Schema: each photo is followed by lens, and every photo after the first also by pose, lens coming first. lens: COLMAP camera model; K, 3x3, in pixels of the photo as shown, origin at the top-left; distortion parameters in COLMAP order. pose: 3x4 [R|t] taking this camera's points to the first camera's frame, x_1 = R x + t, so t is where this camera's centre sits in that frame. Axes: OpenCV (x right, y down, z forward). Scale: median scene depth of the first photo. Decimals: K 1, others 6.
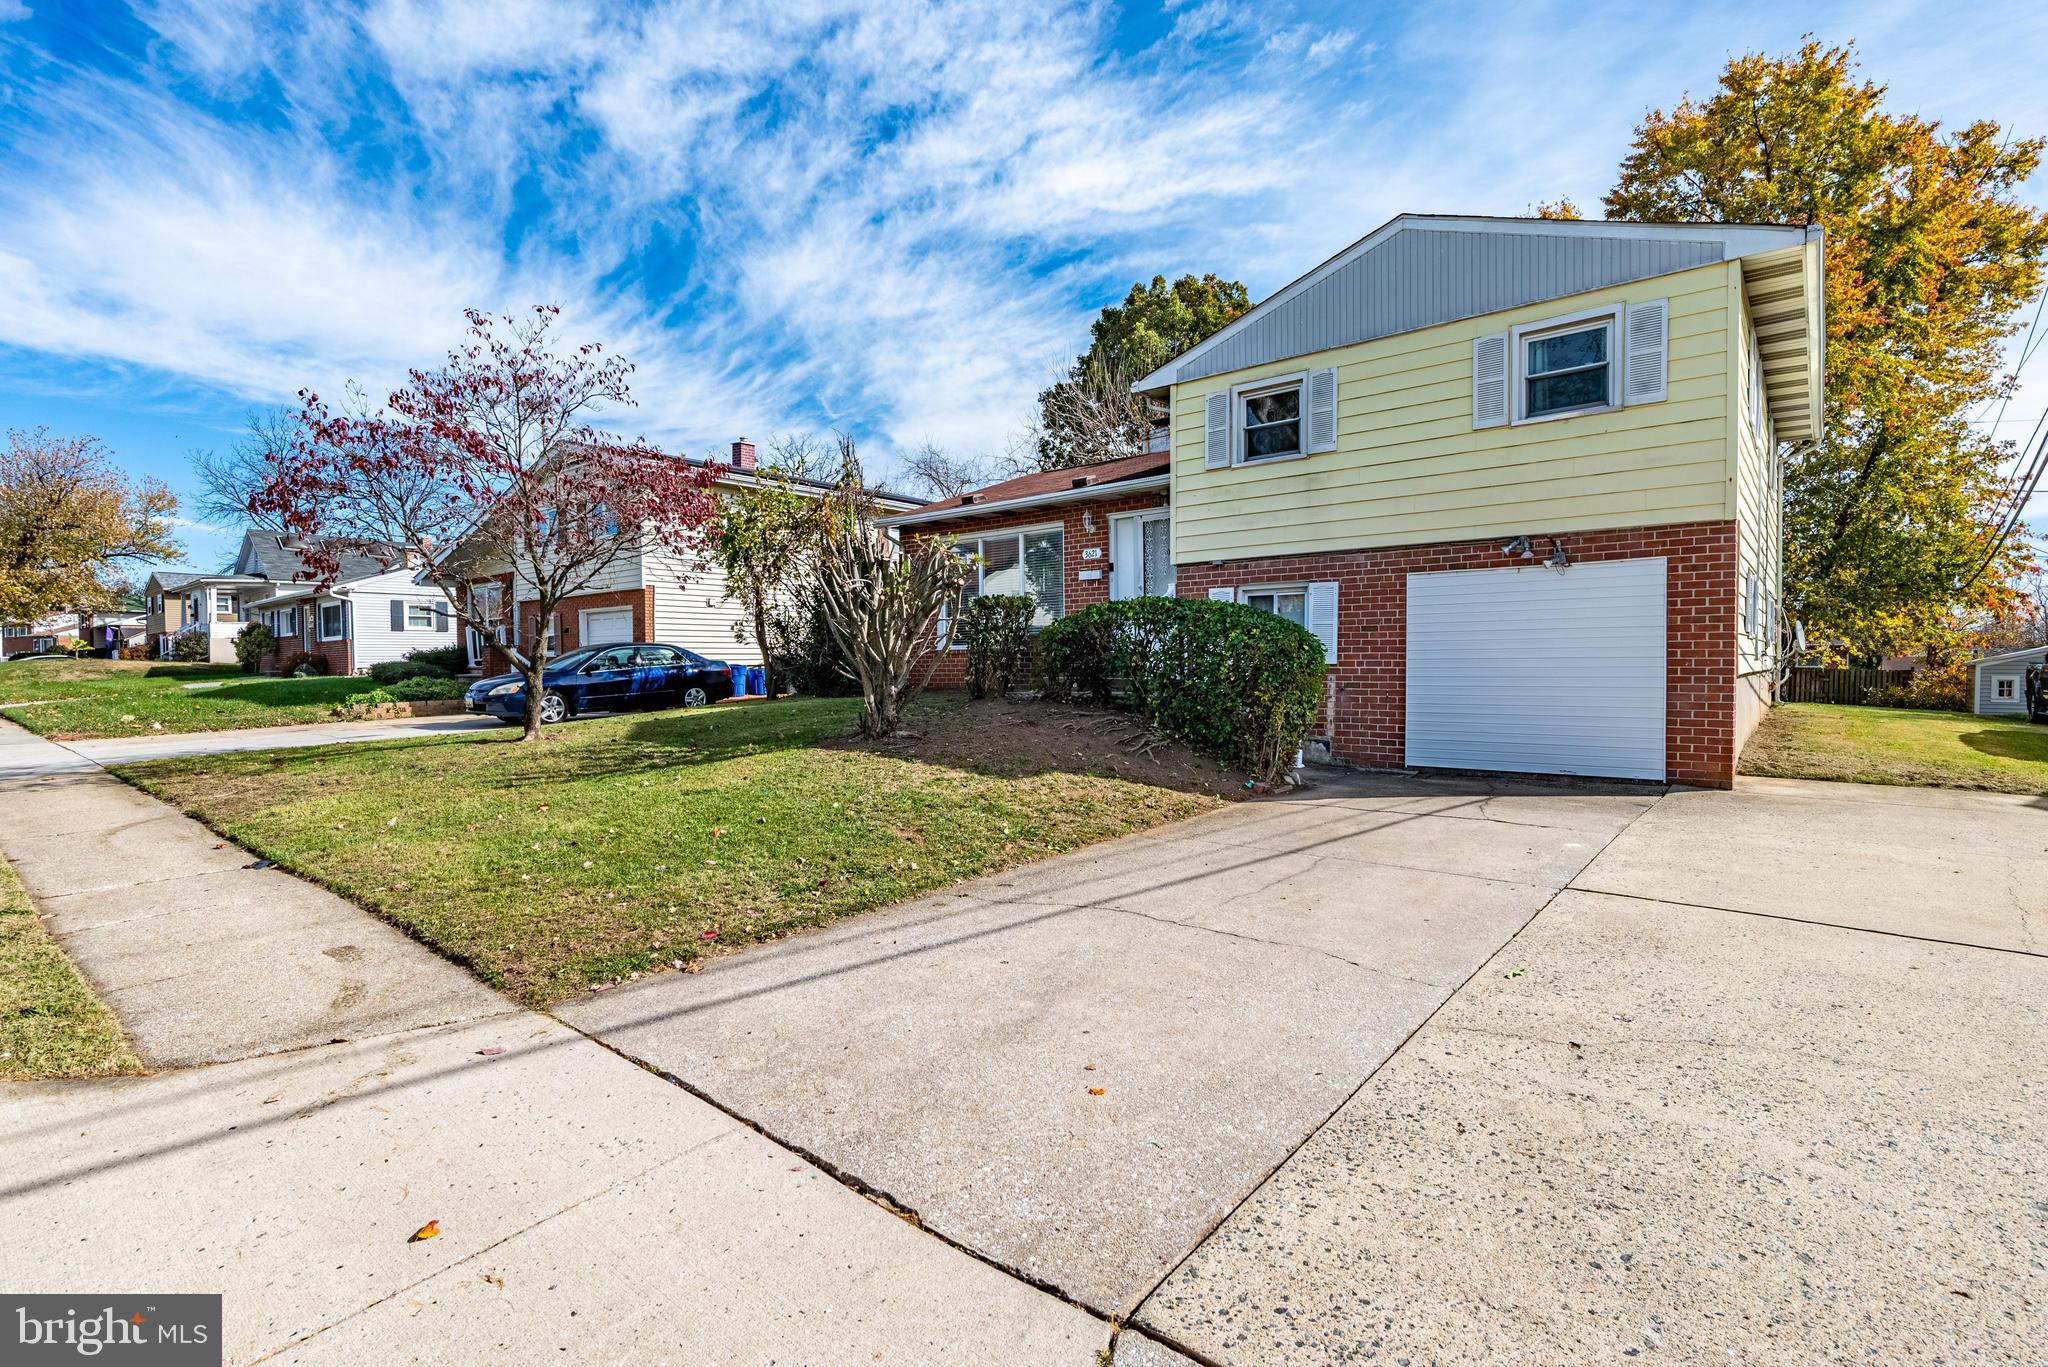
lens RADIAL K [[942.7, 0, 1022.0], [0, 942.7, 682.1], [0, 0, 1]] dist [0.000112, 0.000005]
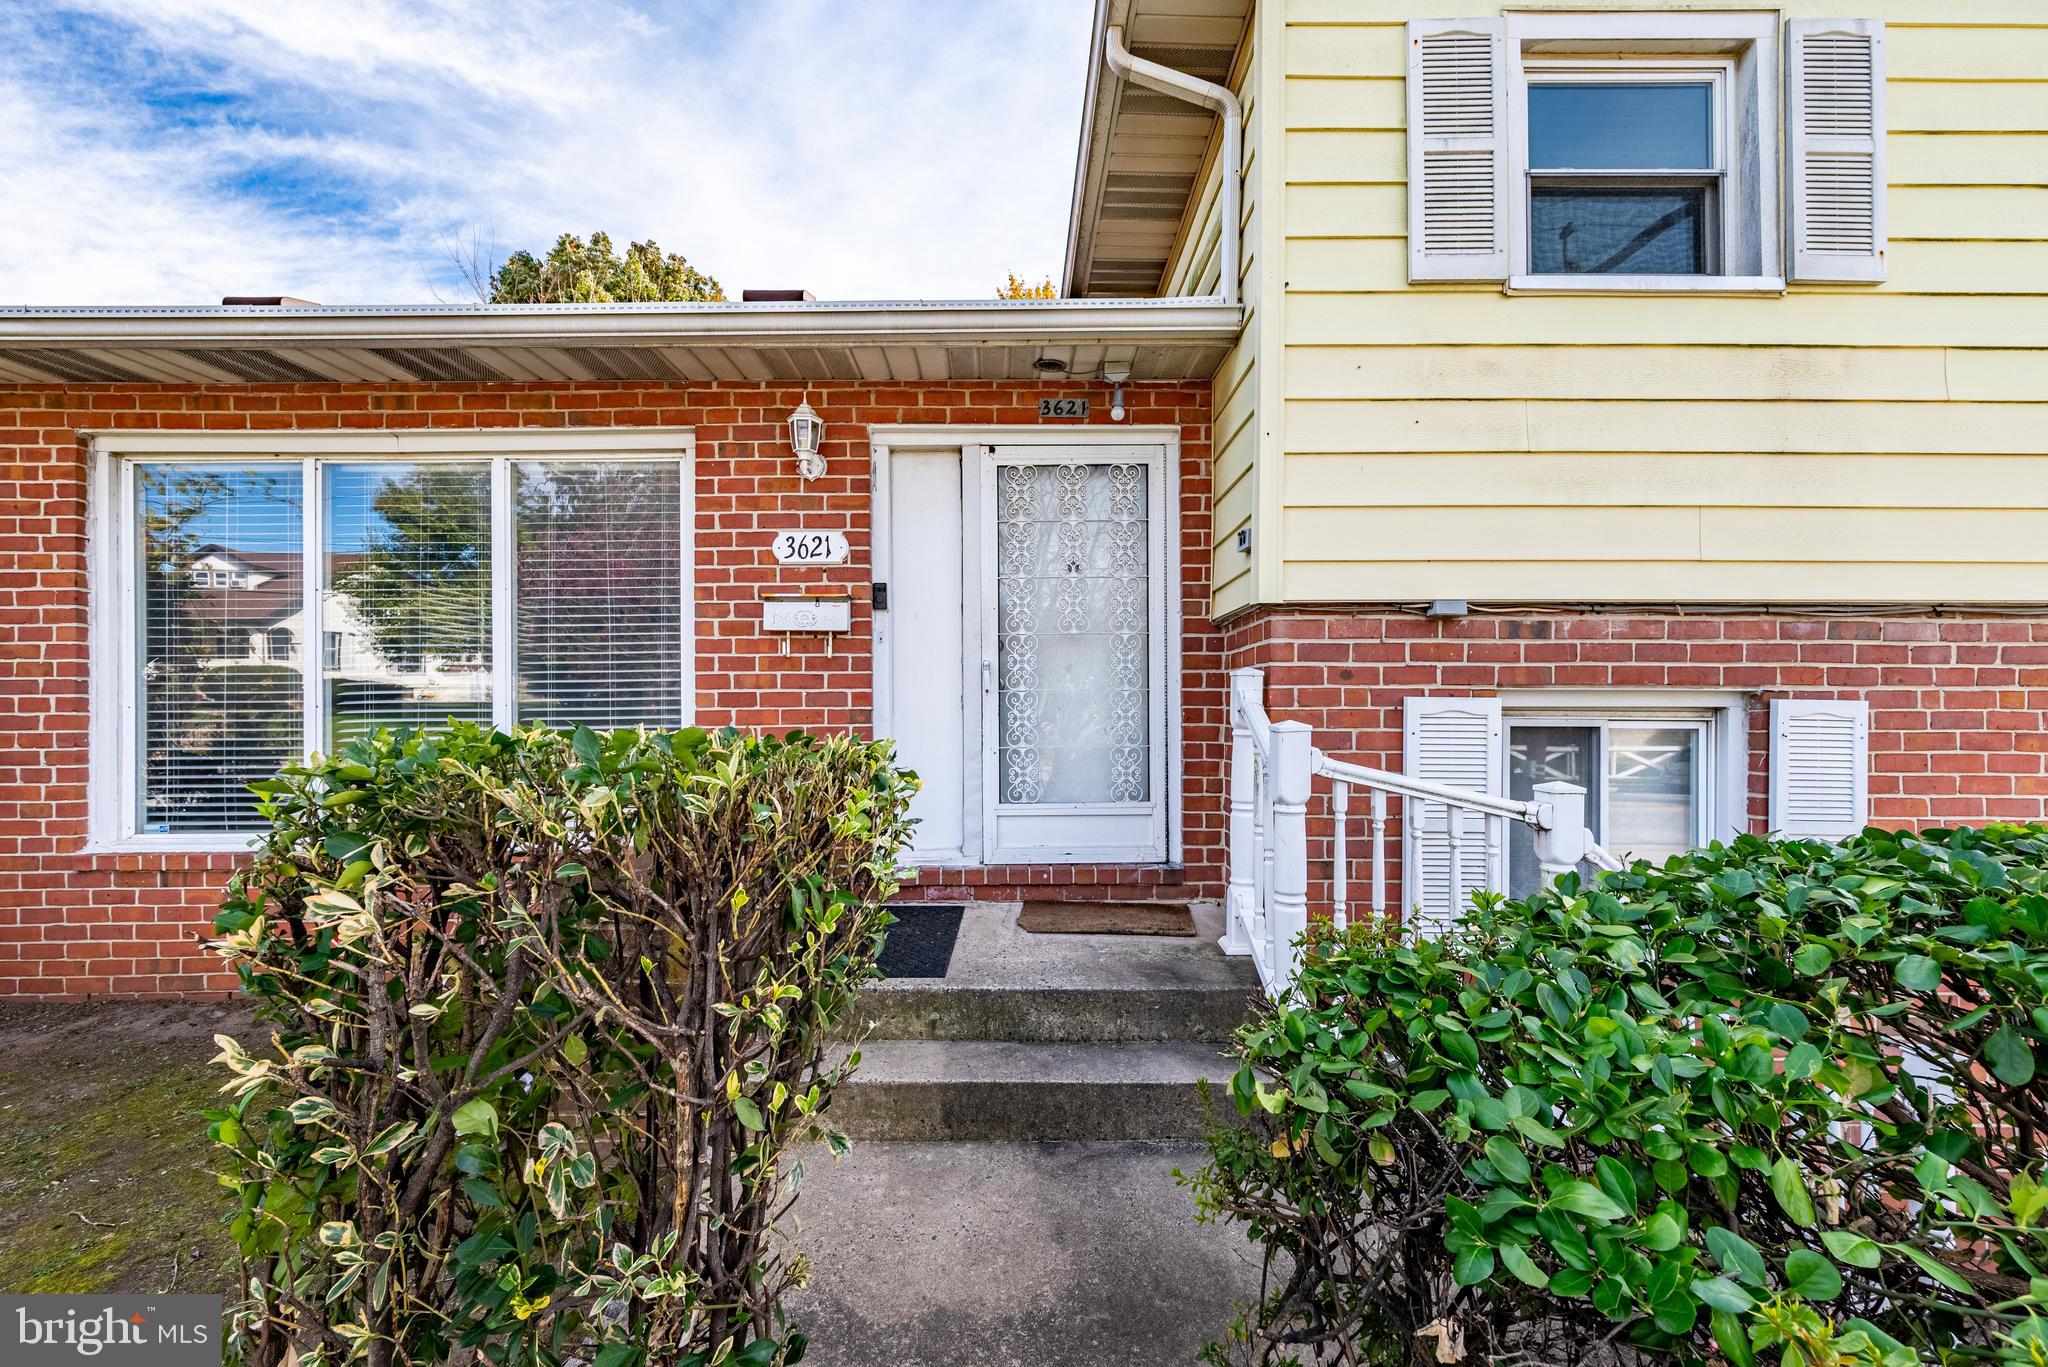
lens RADIAL K [[818.0, 0, 1025.5], [0, 818.0, 736.4], [0, 0, 1]] dist [0.000048, -0.000305]
pose [[0.765639, -0.003592, 0.643261, -0.045837], [0.004644, 0.999989, 0.000056, -0.076885], [-0.643254, 0.002944, 0.765647, 0.779071]]
